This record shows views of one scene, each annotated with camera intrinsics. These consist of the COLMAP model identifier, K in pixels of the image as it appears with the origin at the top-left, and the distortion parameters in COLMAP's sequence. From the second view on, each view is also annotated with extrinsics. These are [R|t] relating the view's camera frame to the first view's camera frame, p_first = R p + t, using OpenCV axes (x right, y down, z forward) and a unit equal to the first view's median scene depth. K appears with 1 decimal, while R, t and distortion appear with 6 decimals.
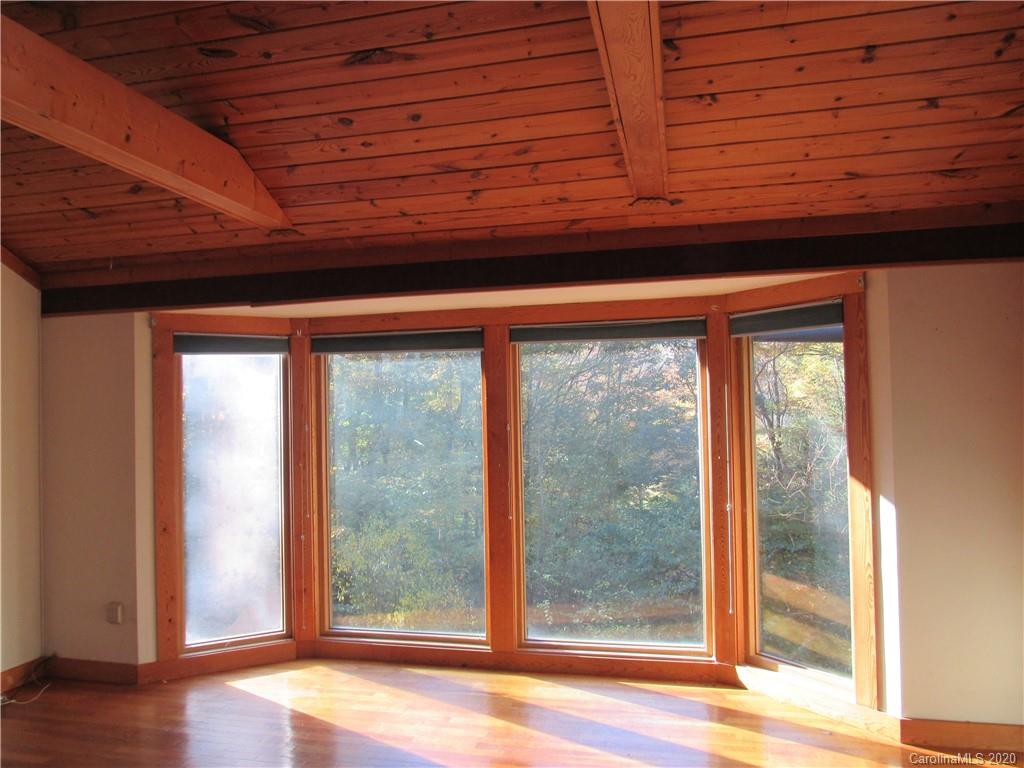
lens RADIAL K [[731.4, 0, 510.3], [0, 731.4, 380.9], [0, 0, 1]] dist [-0.036565, 0.011008]
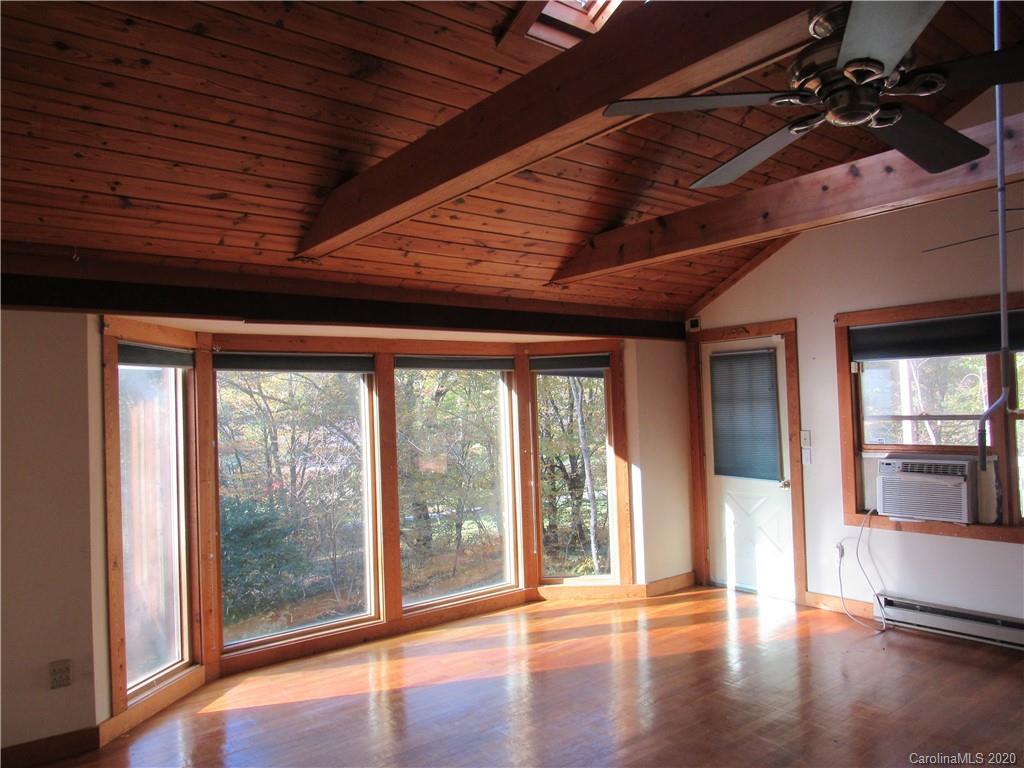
lens RADIAL K [[731.4, 0, 511.7], [0, 731.4, 377.5], [0, 0, 1]] dist [-0.036565, 0.011008]
pose [[0.622571, 0.034987, 0.781781, -0.897126], [-0.001011, 0.999035, -0.043904, 0.018867], [-0.782562, 0.026543, 0.622006, 0.076366]]
